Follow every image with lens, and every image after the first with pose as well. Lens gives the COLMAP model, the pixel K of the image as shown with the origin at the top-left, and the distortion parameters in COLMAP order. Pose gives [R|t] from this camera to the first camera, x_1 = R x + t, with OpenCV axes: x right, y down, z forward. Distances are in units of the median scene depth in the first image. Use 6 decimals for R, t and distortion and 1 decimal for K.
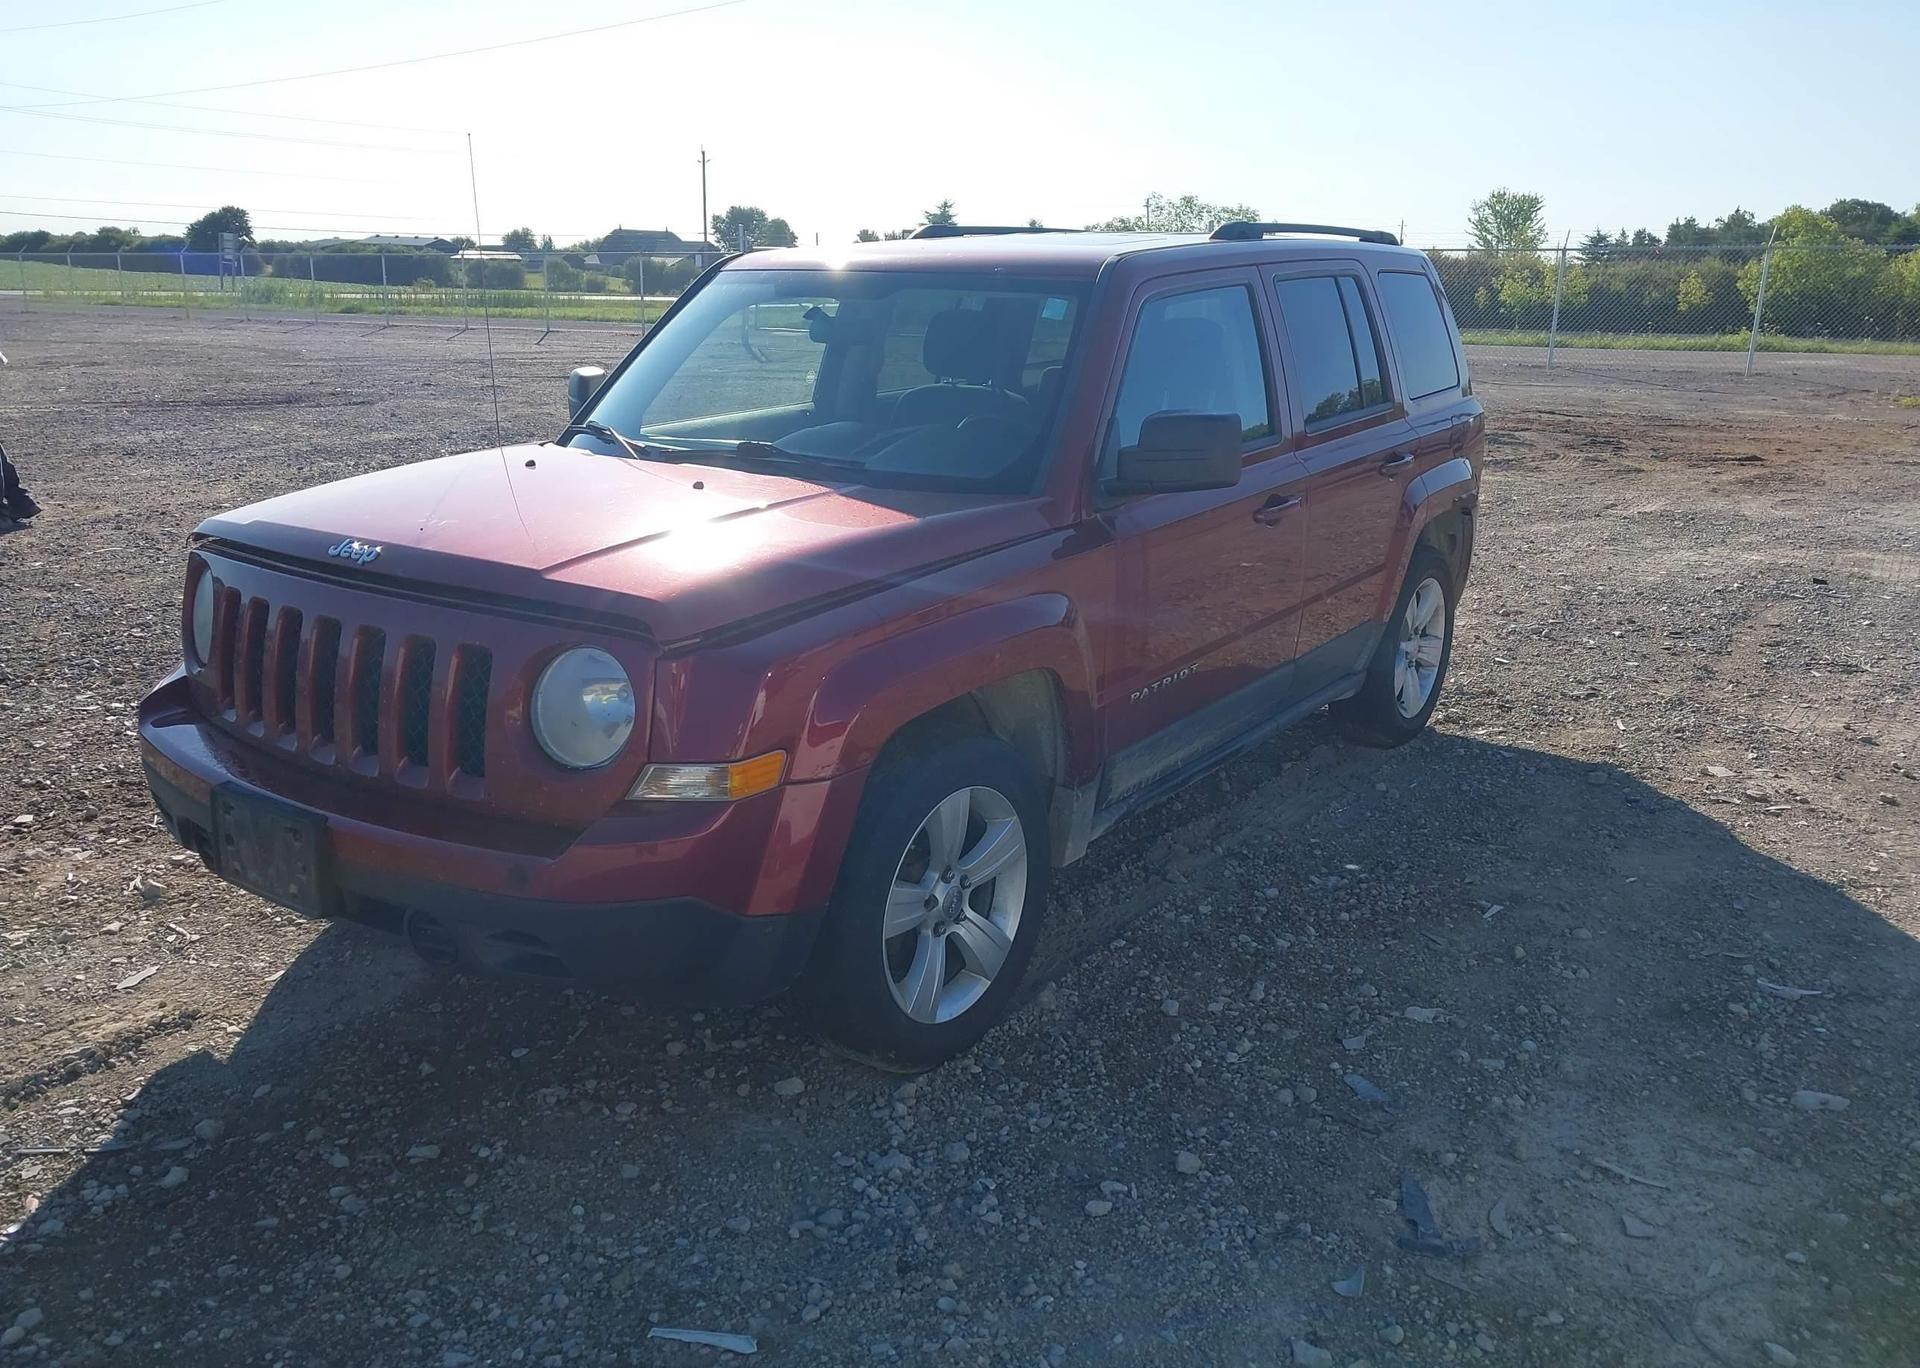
lens RADIAL K [[1507.3, 0, 962.1], [0, 1507.3, 677.4], [0, 0, 1]] dist [0.025742, -0.030525]
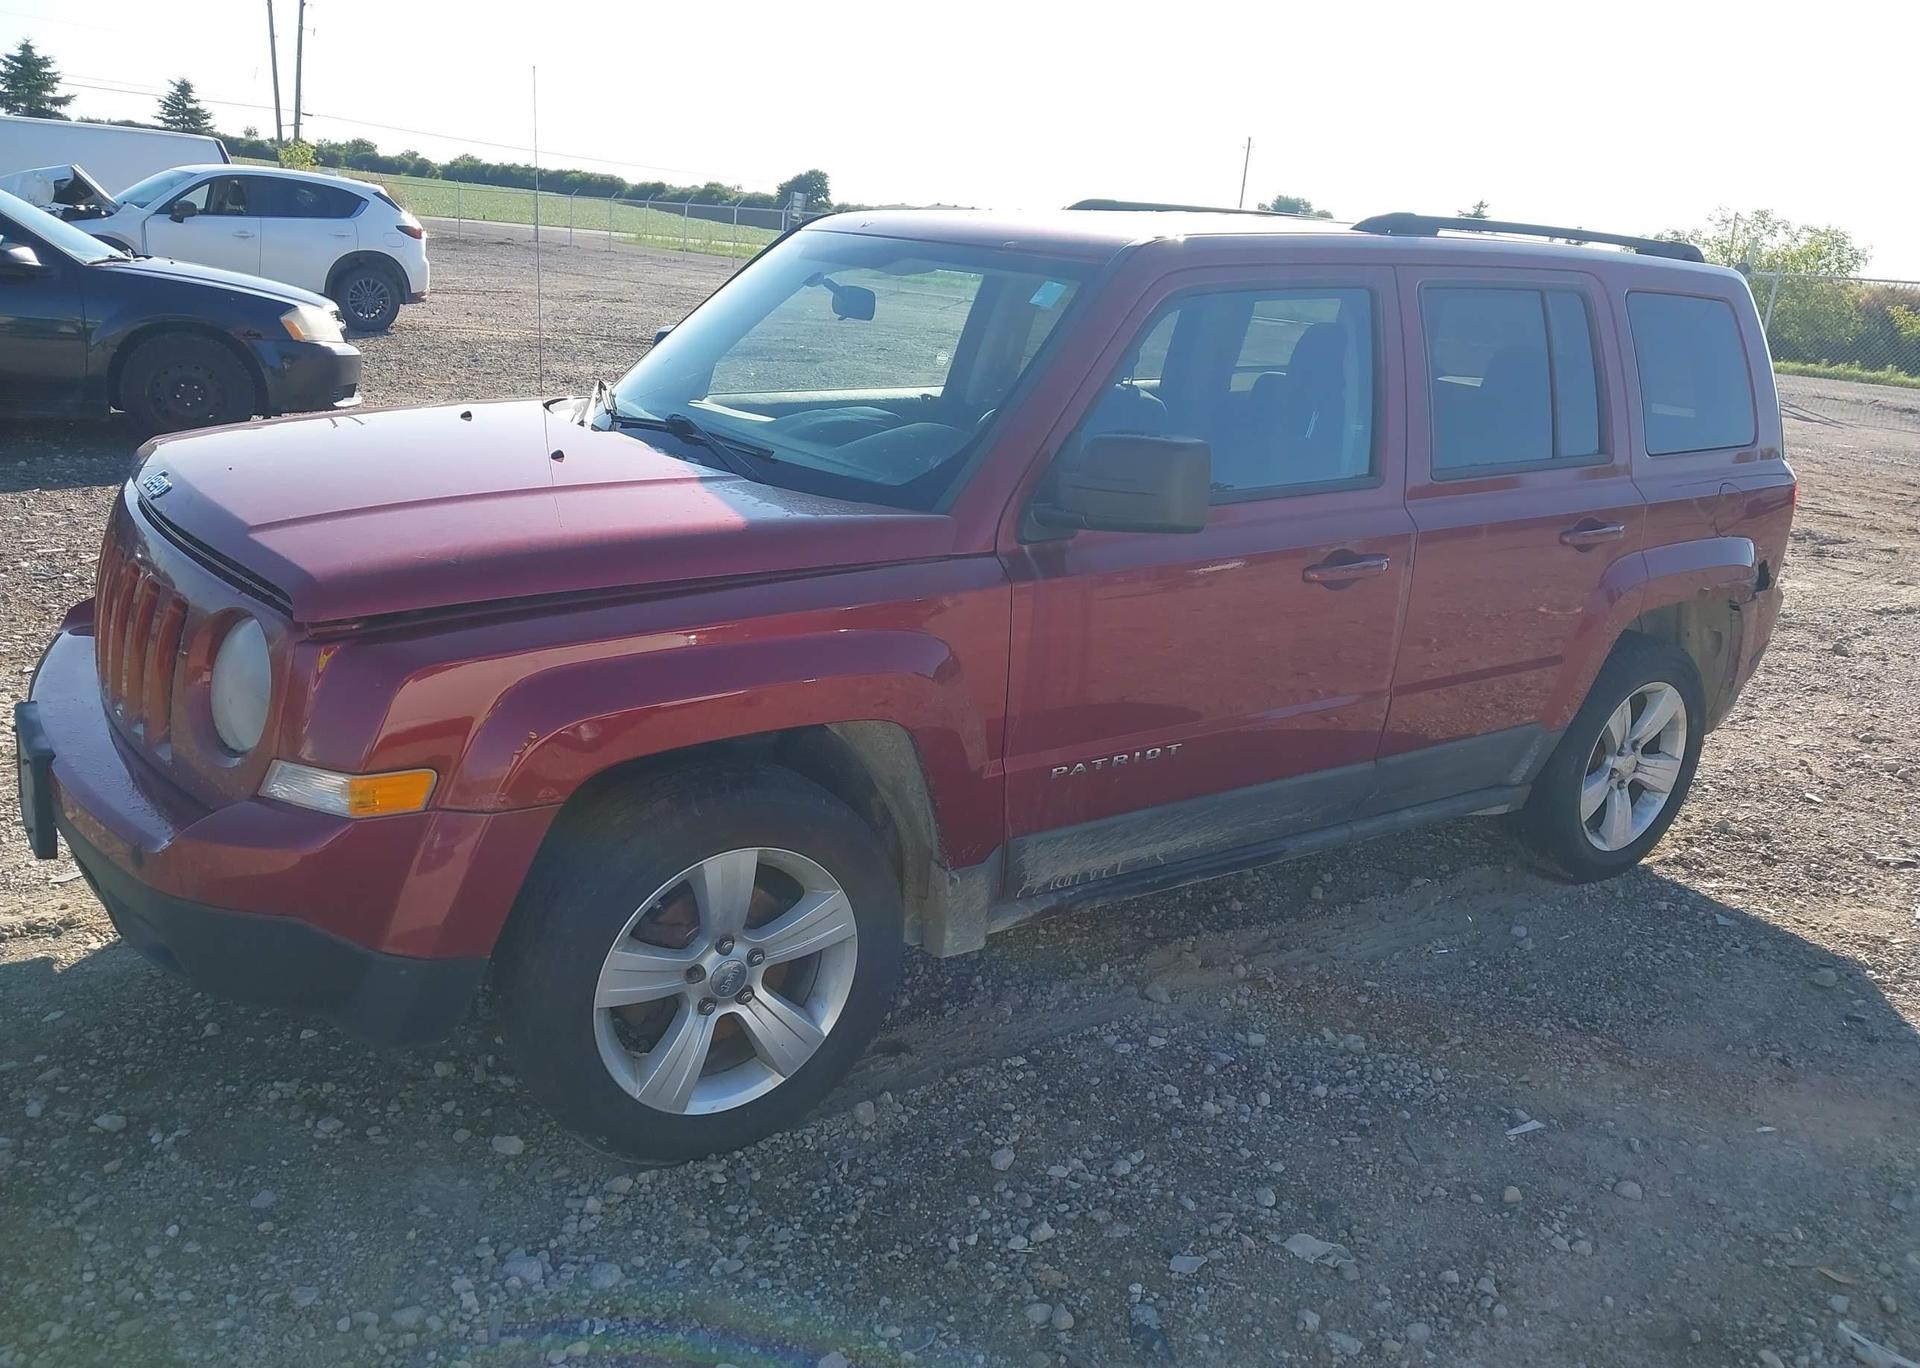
lens RADIAL K [[1507.3, 0, 957.3], [0, 1507.3, 682.9], [0, 0, 1]] dist [0.025742, -0.030525]
pose [[0.940633, 0.154798, -0.302070, 0.304215], [-0.151275, 0.987866, 0.035175, -0.056374], [0.303850, 0.012608, 0.952637, 0.199495]]
